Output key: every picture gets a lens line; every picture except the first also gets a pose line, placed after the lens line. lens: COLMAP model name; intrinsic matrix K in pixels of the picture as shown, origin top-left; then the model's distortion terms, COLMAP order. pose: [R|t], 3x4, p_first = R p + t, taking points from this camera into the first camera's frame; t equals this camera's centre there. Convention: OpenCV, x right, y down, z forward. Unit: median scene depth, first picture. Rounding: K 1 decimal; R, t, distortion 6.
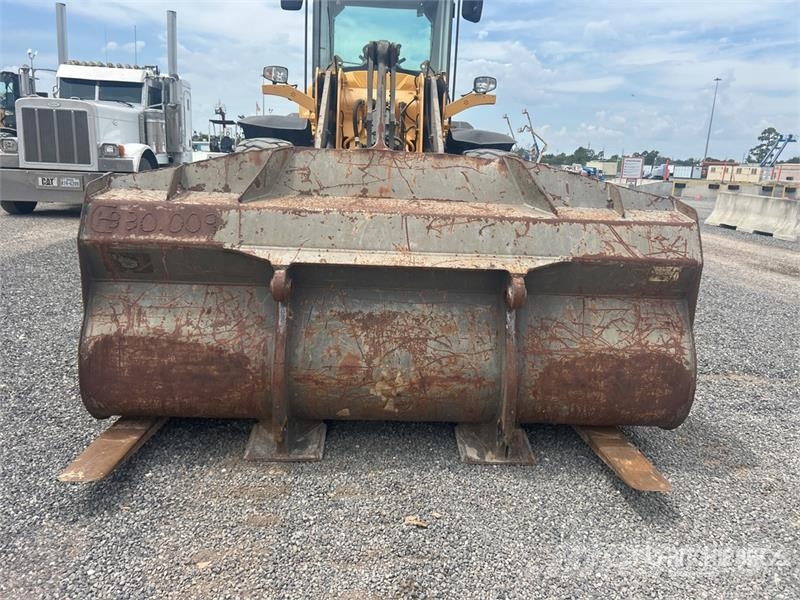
lens RADIAL K [[610.6, 0, 409.1], [0, 610.6, 295.9], [0, 0, 1]] dist [0.059288, -0.075702]
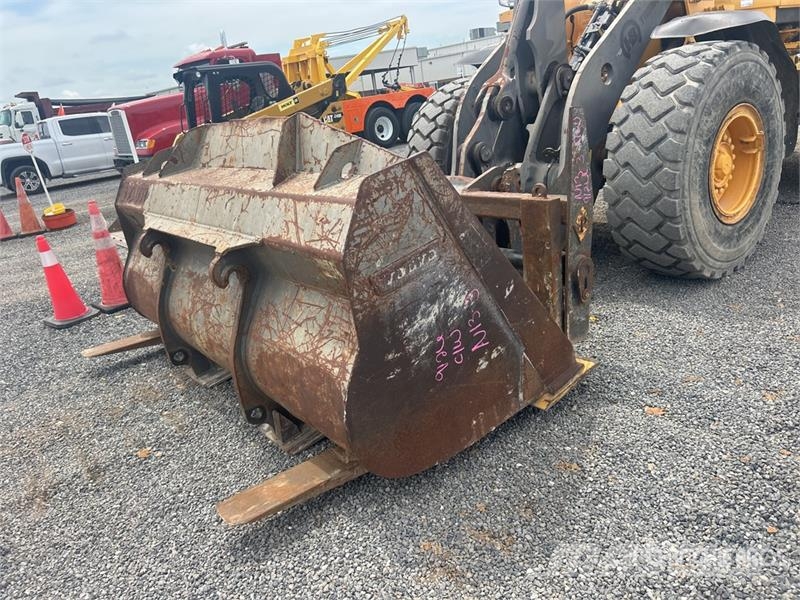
lens RADIAL K [[610.6, 0, 409.1], [0, 610.6, 295.9], [0, 0, 1]] dist [0.059288, -0.075702]
pose [[0.575907, 0.145855, -0.804399, 1.100674], [-0.026523, 0.986771, 0.159934, -0.127597], [0.817085, -0.070772, 0.572157, 0.671153]]
